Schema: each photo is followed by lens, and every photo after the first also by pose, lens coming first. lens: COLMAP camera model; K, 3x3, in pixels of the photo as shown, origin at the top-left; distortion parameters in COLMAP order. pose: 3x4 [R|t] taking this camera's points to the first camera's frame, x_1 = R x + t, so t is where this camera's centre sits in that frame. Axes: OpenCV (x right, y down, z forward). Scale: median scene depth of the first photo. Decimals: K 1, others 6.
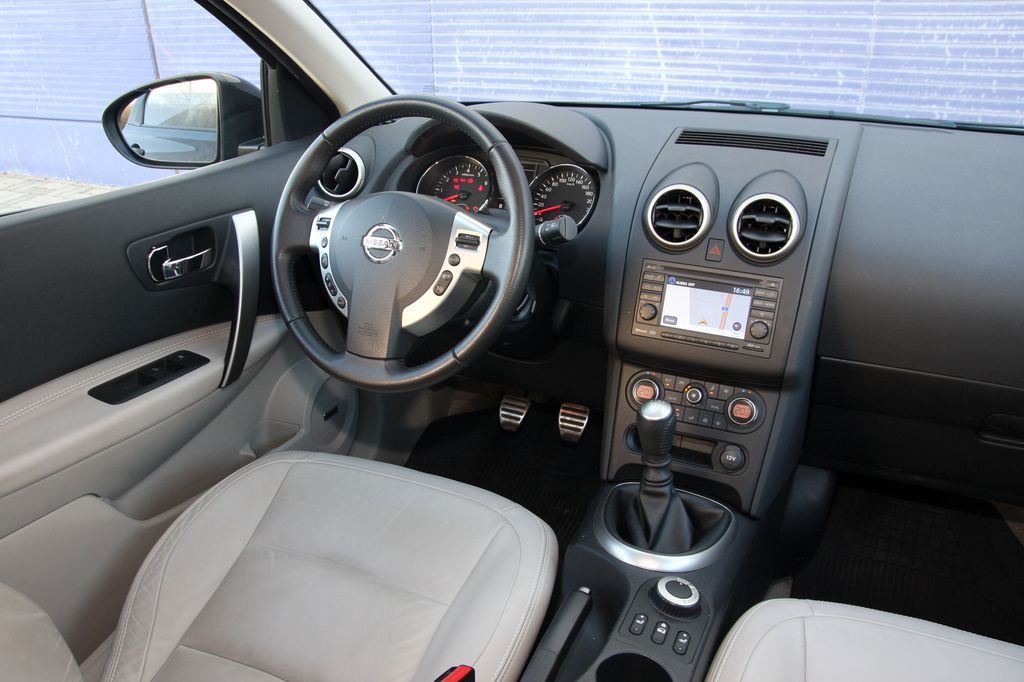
lens RADIAL K [[825.7, 0, 512.0], [0, 825.7, 341.0], [0, 0, 1]] dist [-0.151614, 0.161227]
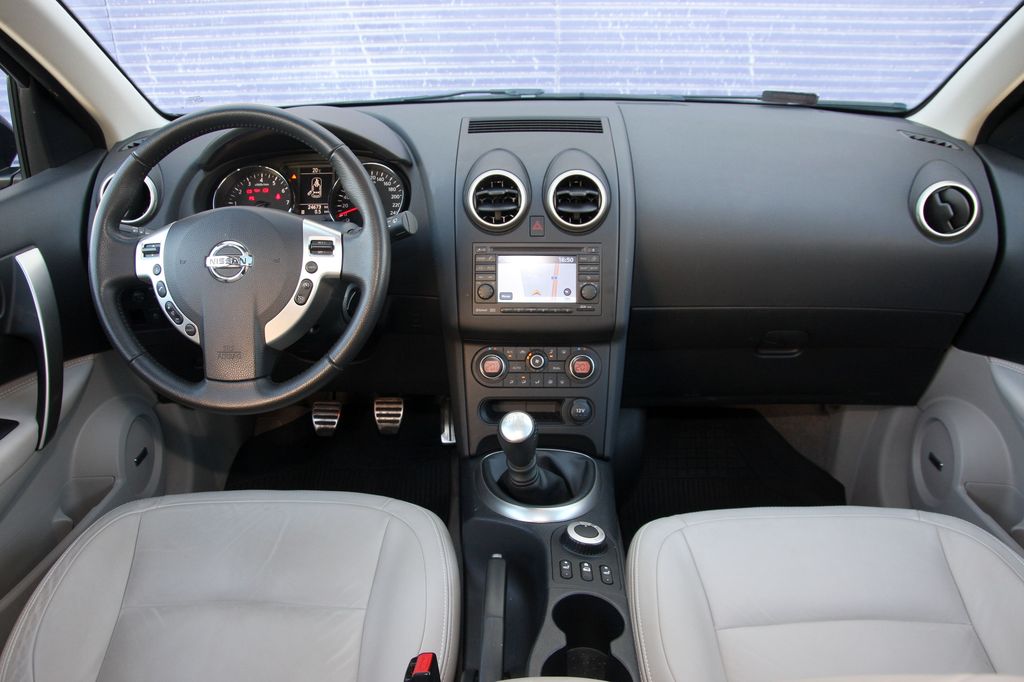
lens RADIAL K [[825.7, 0, 512.0], [0, 825.7, 341.0], [0, 0, 1]] dist [-0.151614, 0.161227]
pose [[0.911824, -0.169113, 0.374135, -0.212917], [0.167119, 0.985203, 0.038028, -0.007161], [-0.375030, 0.027850, 0.926594, -0.003386]]
